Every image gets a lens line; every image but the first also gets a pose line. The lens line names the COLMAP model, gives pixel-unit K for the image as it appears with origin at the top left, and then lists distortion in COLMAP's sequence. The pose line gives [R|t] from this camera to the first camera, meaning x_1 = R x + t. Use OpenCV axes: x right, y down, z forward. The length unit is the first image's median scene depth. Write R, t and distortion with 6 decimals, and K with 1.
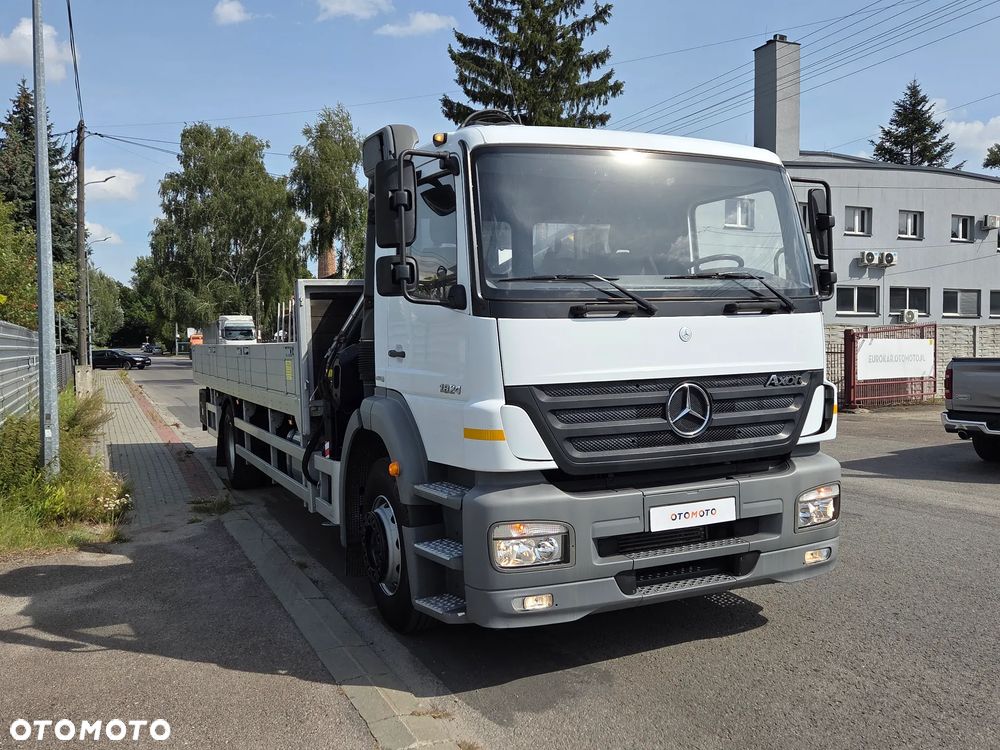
lens RADIAL K [[861.9, 0, 495.4], [0, 861.9, 373.8], [0, 0, 1]] dist [0.058912, -0.011371]
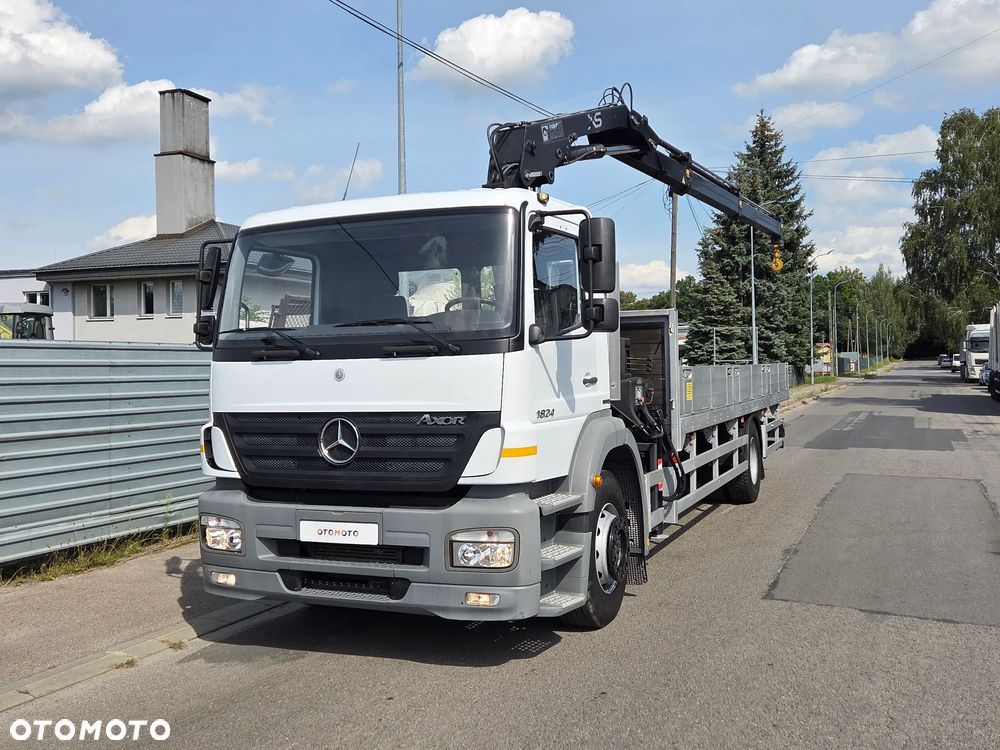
lens RADIAL K [[929.9, 0, 501.2], [0, 929.9, 372.5], [0, 0, 1]] dist [0.056648, -0.000377]
pose [[0.664639, 0.013183, -0.747048, 1.166563], [-0.026540, 0.999630, -0.005972, -0.043272], [0.746693, 0.023796, 0.664743, 0.304062]]
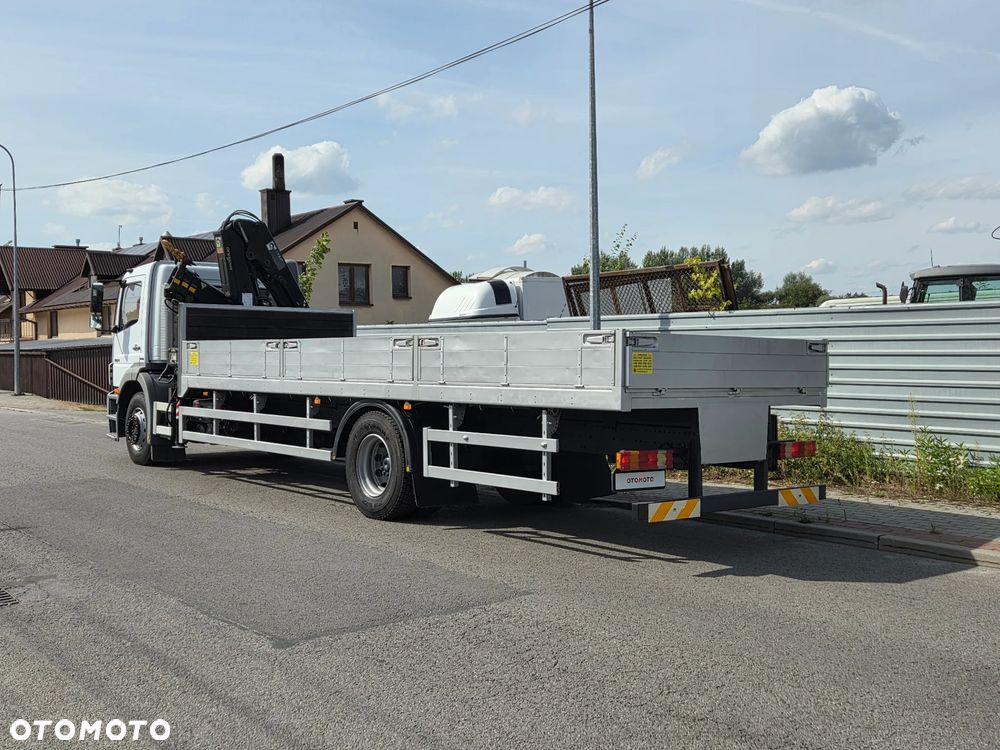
lens RADIAL K [[1063.1, 0, 488.2], [0, 1063.1, 339.8], [0, 0, 1]] dist [0.065236, -0.010376]
pose [[-0.968794, 0.023094, -0.246789, 0.077758], [0.014944, 0.999281, 0.034846, -0.160925], [0.247417, 0.030071, -0.968442, 4.501479]]
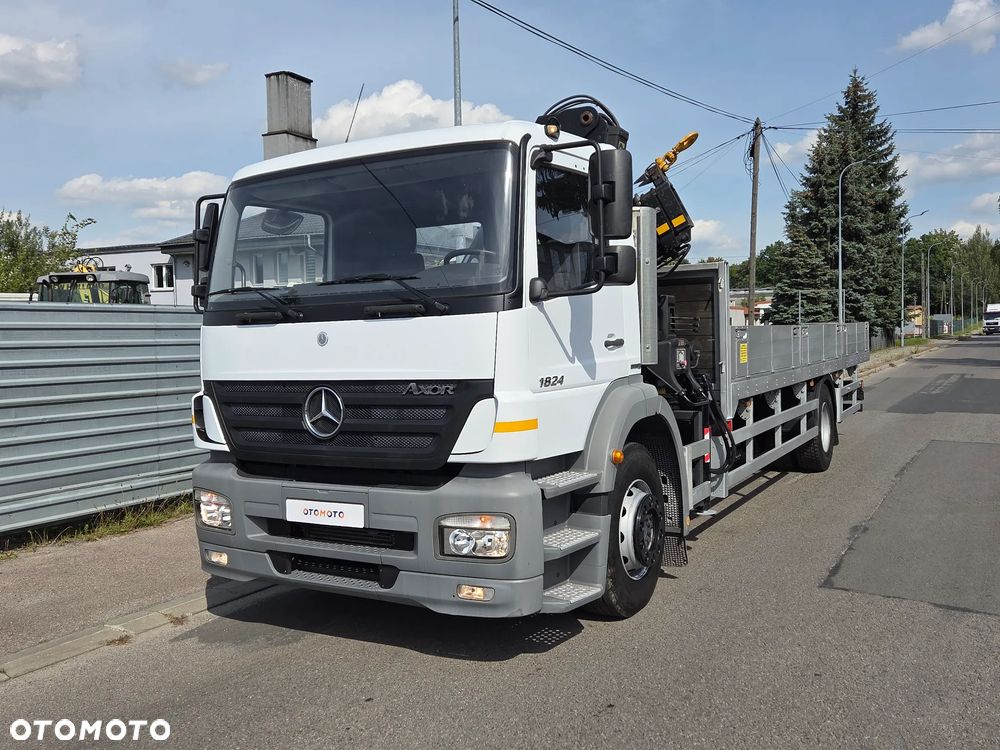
lens RADIAL K [[865.1, 0, 501.1], [0, 865.1, 387.8], [0, 0, 1]] dist [0.046859, -0.004339]
pose [[0.578211, 0.056814, -0.813907, 1.074242], [-0.020377, 0.998267, 0.055207, -0.044368], [0.815633, -0.015336, 0.578366, 0.519996]]
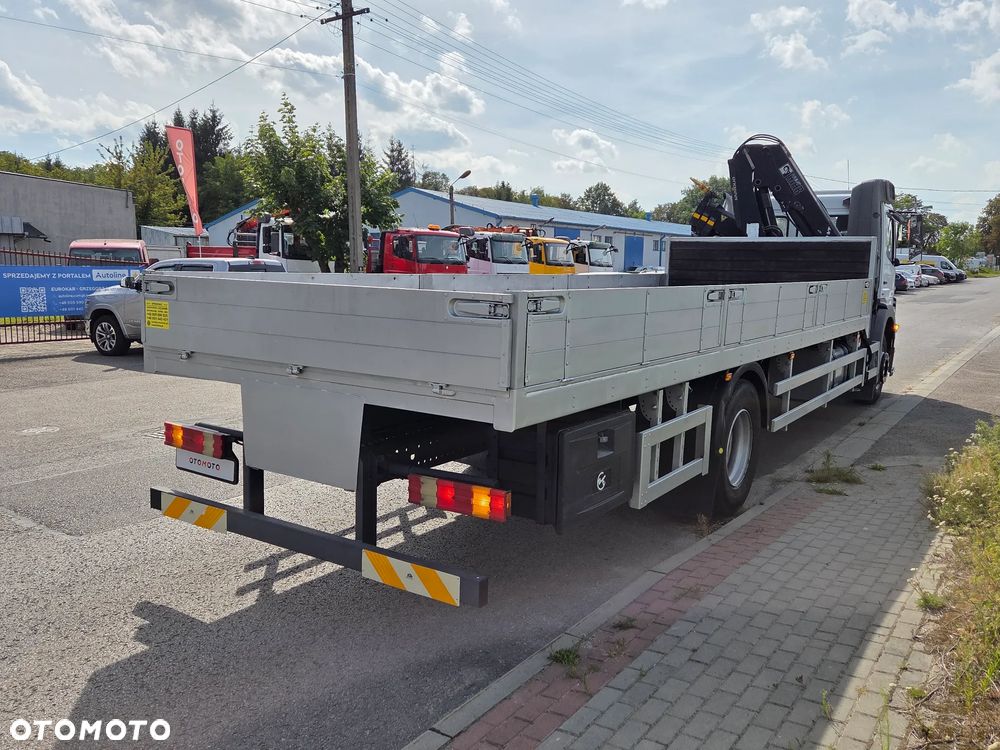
lens RADIAL K [[814.0, 0, 497.0], [0, 814.0, 364.6], [0, 0, 1]] dist [0.053231, -0.008887]
pose [[-0.513112, -0.088436, 0.853753, -1.513266], [0.033793, 0.991825, 0.123048, -0.117427], [-0.857656, 0.091988, -0.505929, 3.238246]]
